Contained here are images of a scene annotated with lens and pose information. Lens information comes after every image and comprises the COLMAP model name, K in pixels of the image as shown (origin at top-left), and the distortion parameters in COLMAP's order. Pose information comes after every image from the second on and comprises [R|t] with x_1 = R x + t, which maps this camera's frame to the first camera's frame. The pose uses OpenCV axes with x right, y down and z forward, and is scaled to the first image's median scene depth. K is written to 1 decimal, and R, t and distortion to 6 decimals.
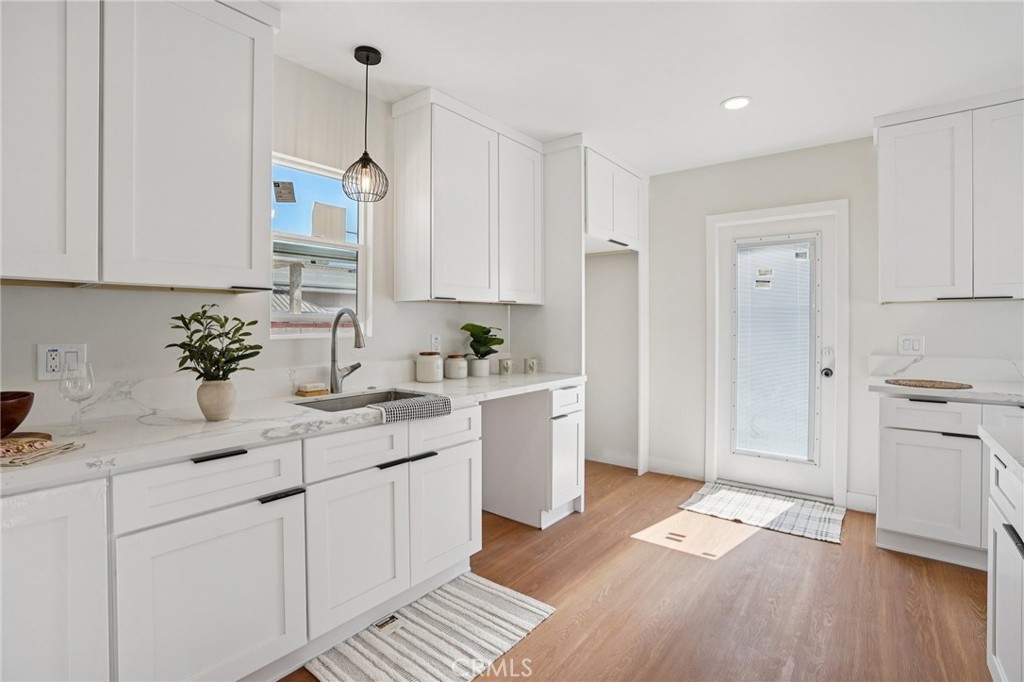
lens RADIAL K [[482.3, 0, 510.9], [0, 482.3, 326.0], [0, 0, 1]] dist [-0.065624, 0.023972]
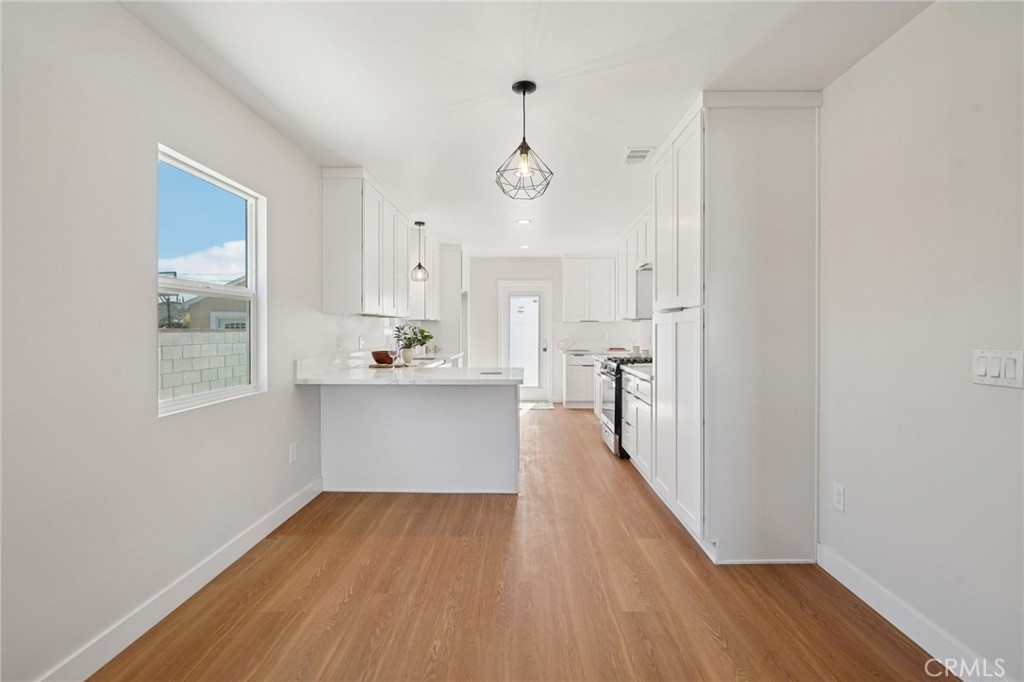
lens RADIAL K [[476.1, 0, 516.1], [0, 476.1, 333.4], [0, 0, 1]] dist [-0.003852, 0.000243]
pose [[0.798025, -0.003761, 0.602613, -1.178946], [0.001551, 0.999990, 0.004187, 0.004235], [-0.602623, -0.002407, 0.798023, -1.116184]]
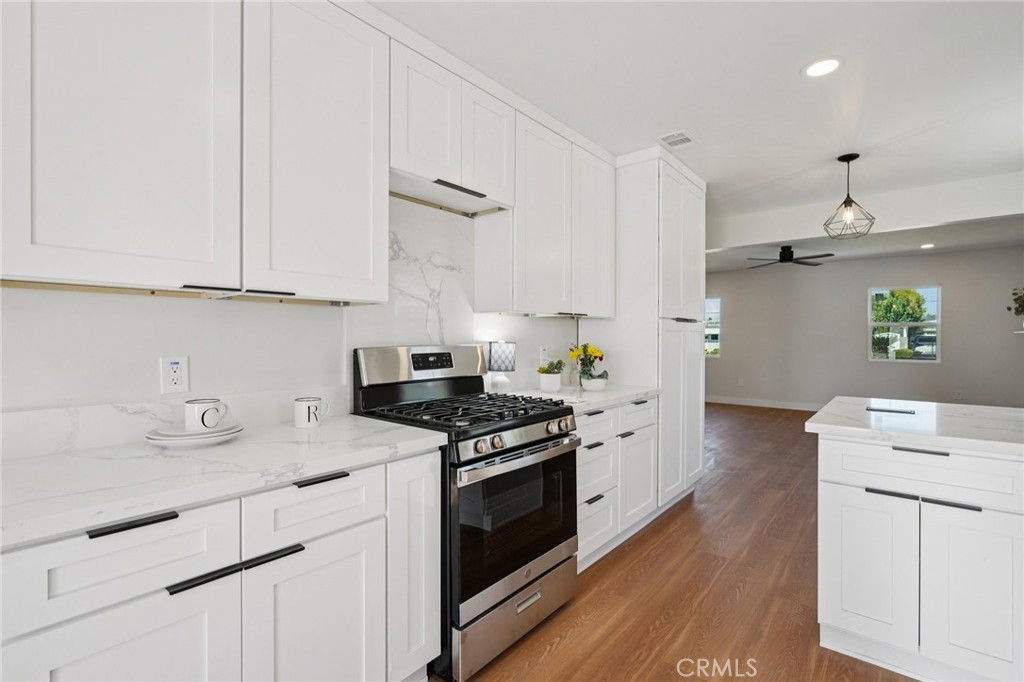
lens RADIAL K [[468.4, 0, 511.8], [0, 468.4, 338.4], [0, 0, 1]] dist [-0.000300, -0.000342]
pose [[-0.999452, -0.001598, 0.033053, 0.229566], [-0.001410, 0.999983, 0.005687, -0.001257], [-0.033061, 0.005637, -0.999437, 0.867237]]
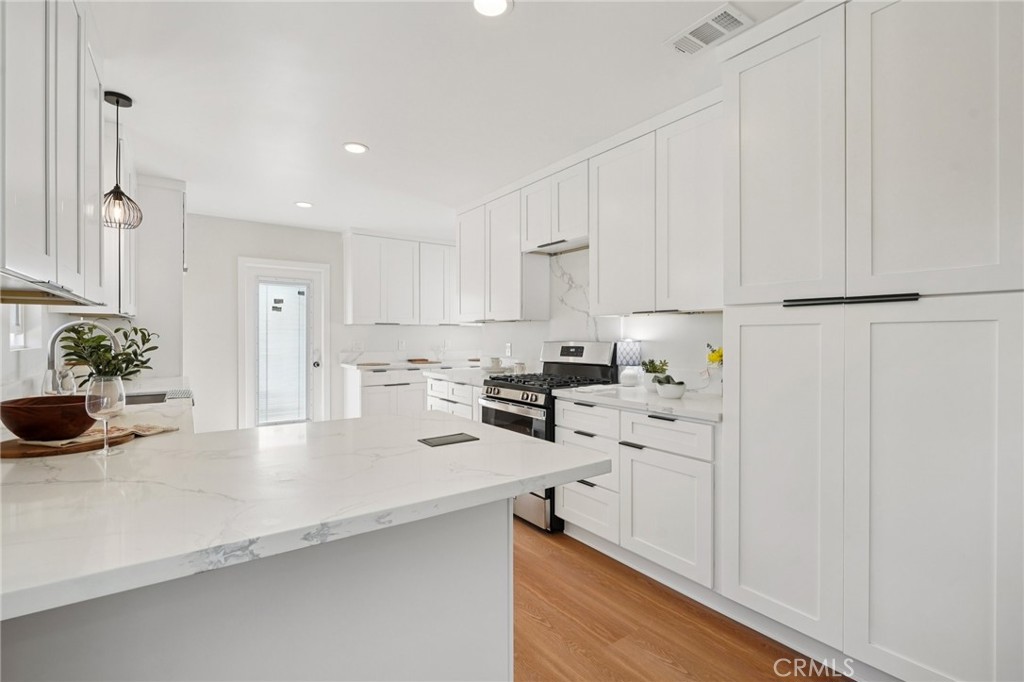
lens RADIAL K [[466.8, 0, 517.2], [0, 466.8, 335.9], [0, 0, 1]] dist [-0.003848, -0.000287]
pose [[0.276536, 0.000405, 0.961003, -0.917085], [0.003176, 0.999994, -0.001335, 0.001900], [-0.960998, 0.003422, 0.276533, -0.195579]]
